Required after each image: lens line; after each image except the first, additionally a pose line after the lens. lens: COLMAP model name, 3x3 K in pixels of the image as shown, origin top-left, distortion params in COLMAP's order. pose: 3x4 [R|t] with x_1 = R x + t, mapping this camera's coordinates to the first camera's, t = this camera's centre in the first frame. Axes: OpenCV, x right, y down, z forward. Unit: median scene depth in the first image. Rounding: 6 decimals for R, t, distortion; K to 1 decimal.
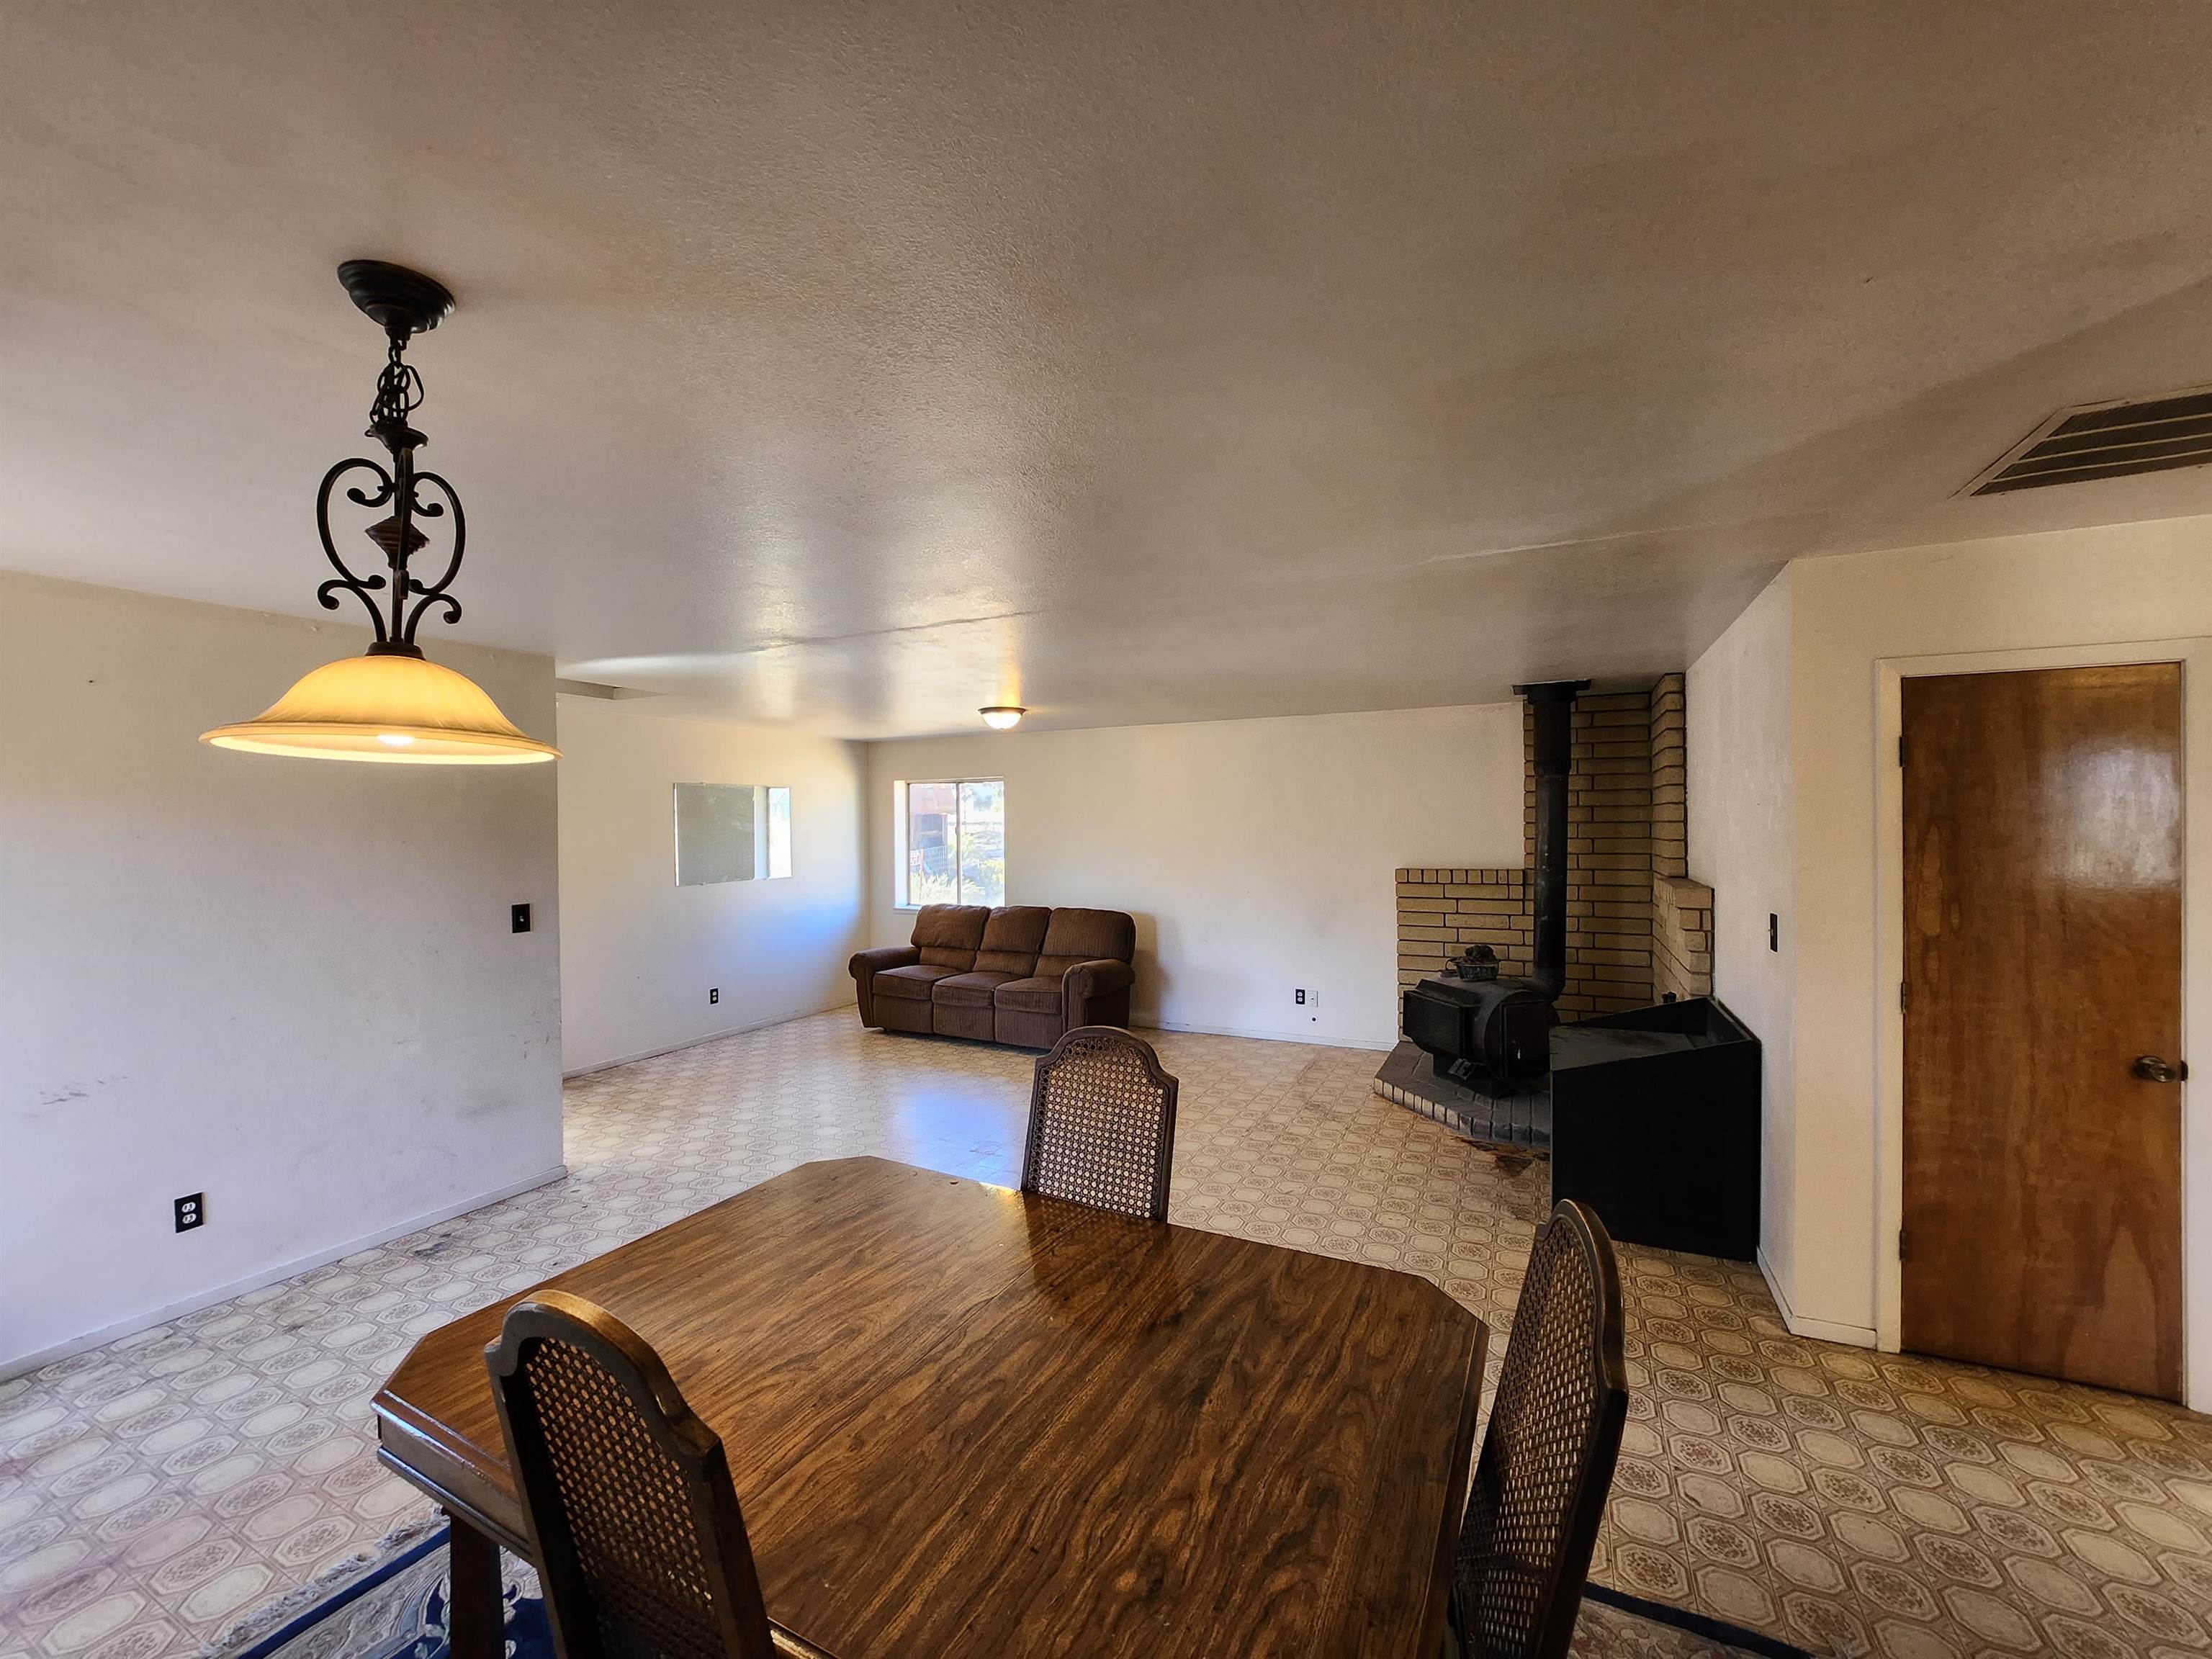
lens RADIAL K [[867.8, 0, 1106.0], [0, 867.8, 829.5], [0, 0, 1]] dist [-0.016917, -0.000192]
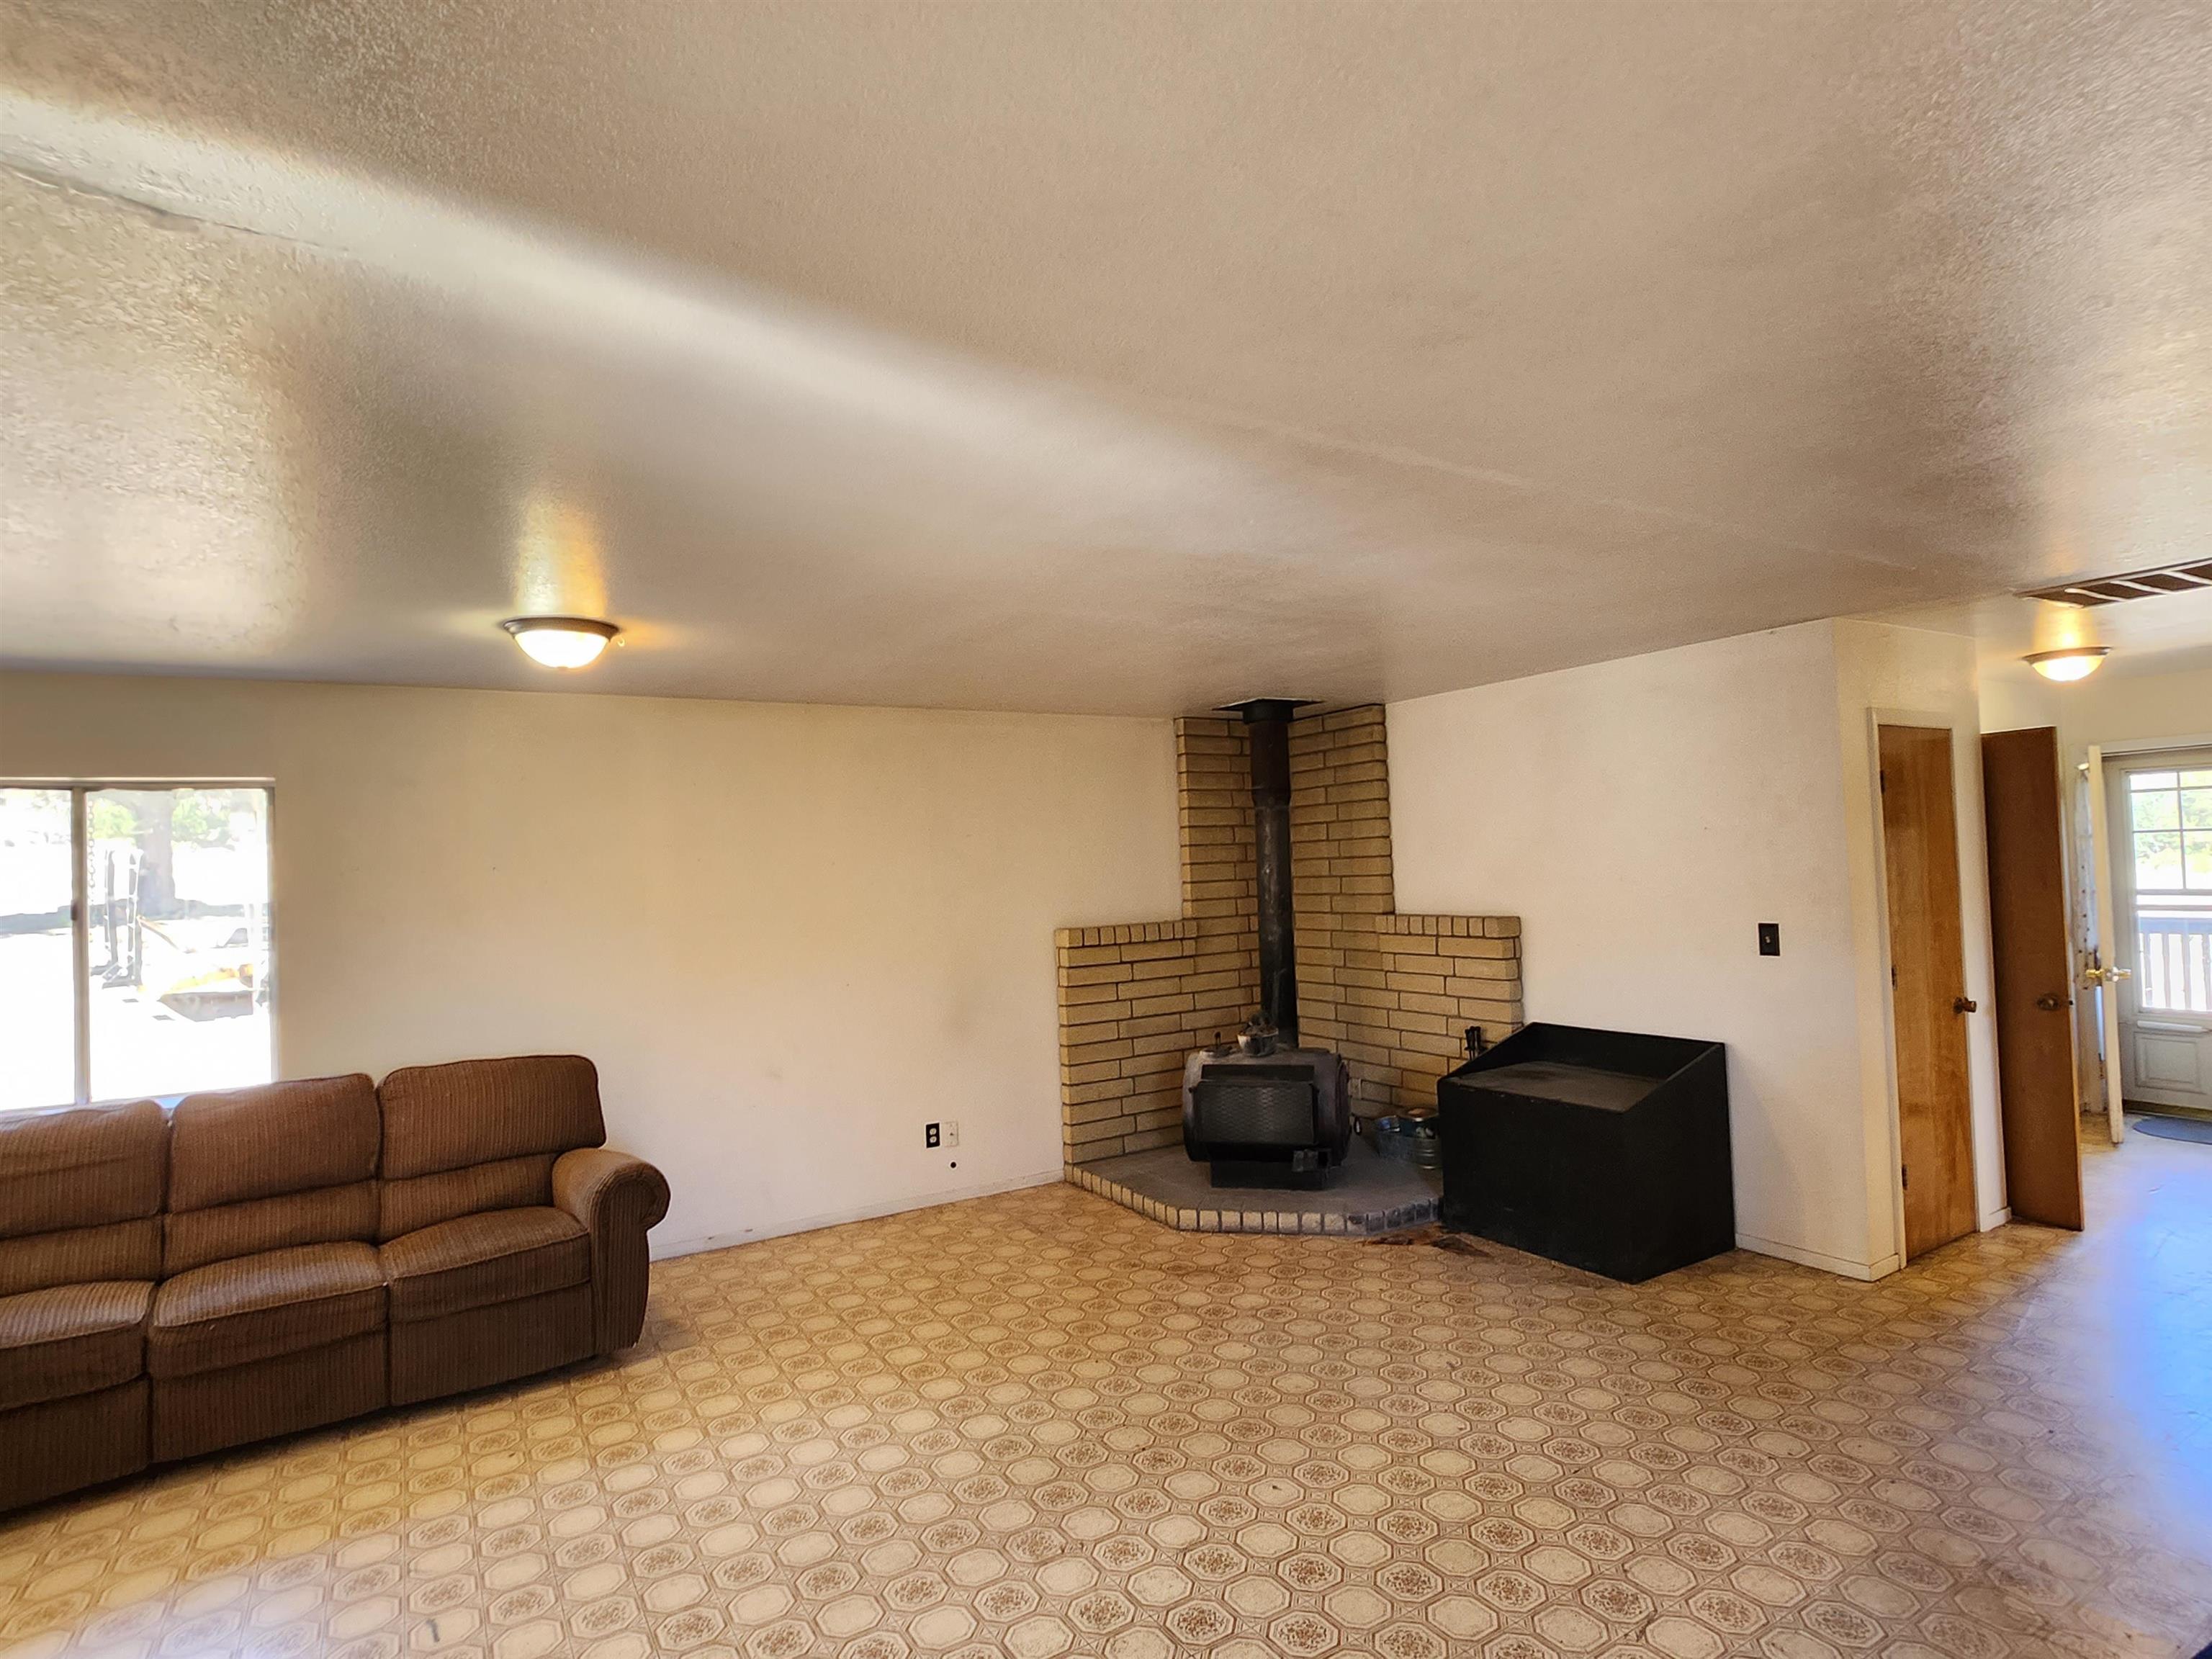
lens RADIAL K [[1129.5, 0, 1102.3], [0, 1129.5, 863.5], [0, 0, 1]] dist [-0.013181, -0.000077]
pose [[0.545860, -0.006174, 0.837854, -0.479167], [0.036166, 0.999214, -0.016199, 0.006453], [-0.837096, 0.039144, 0.545654, 0.476736]]
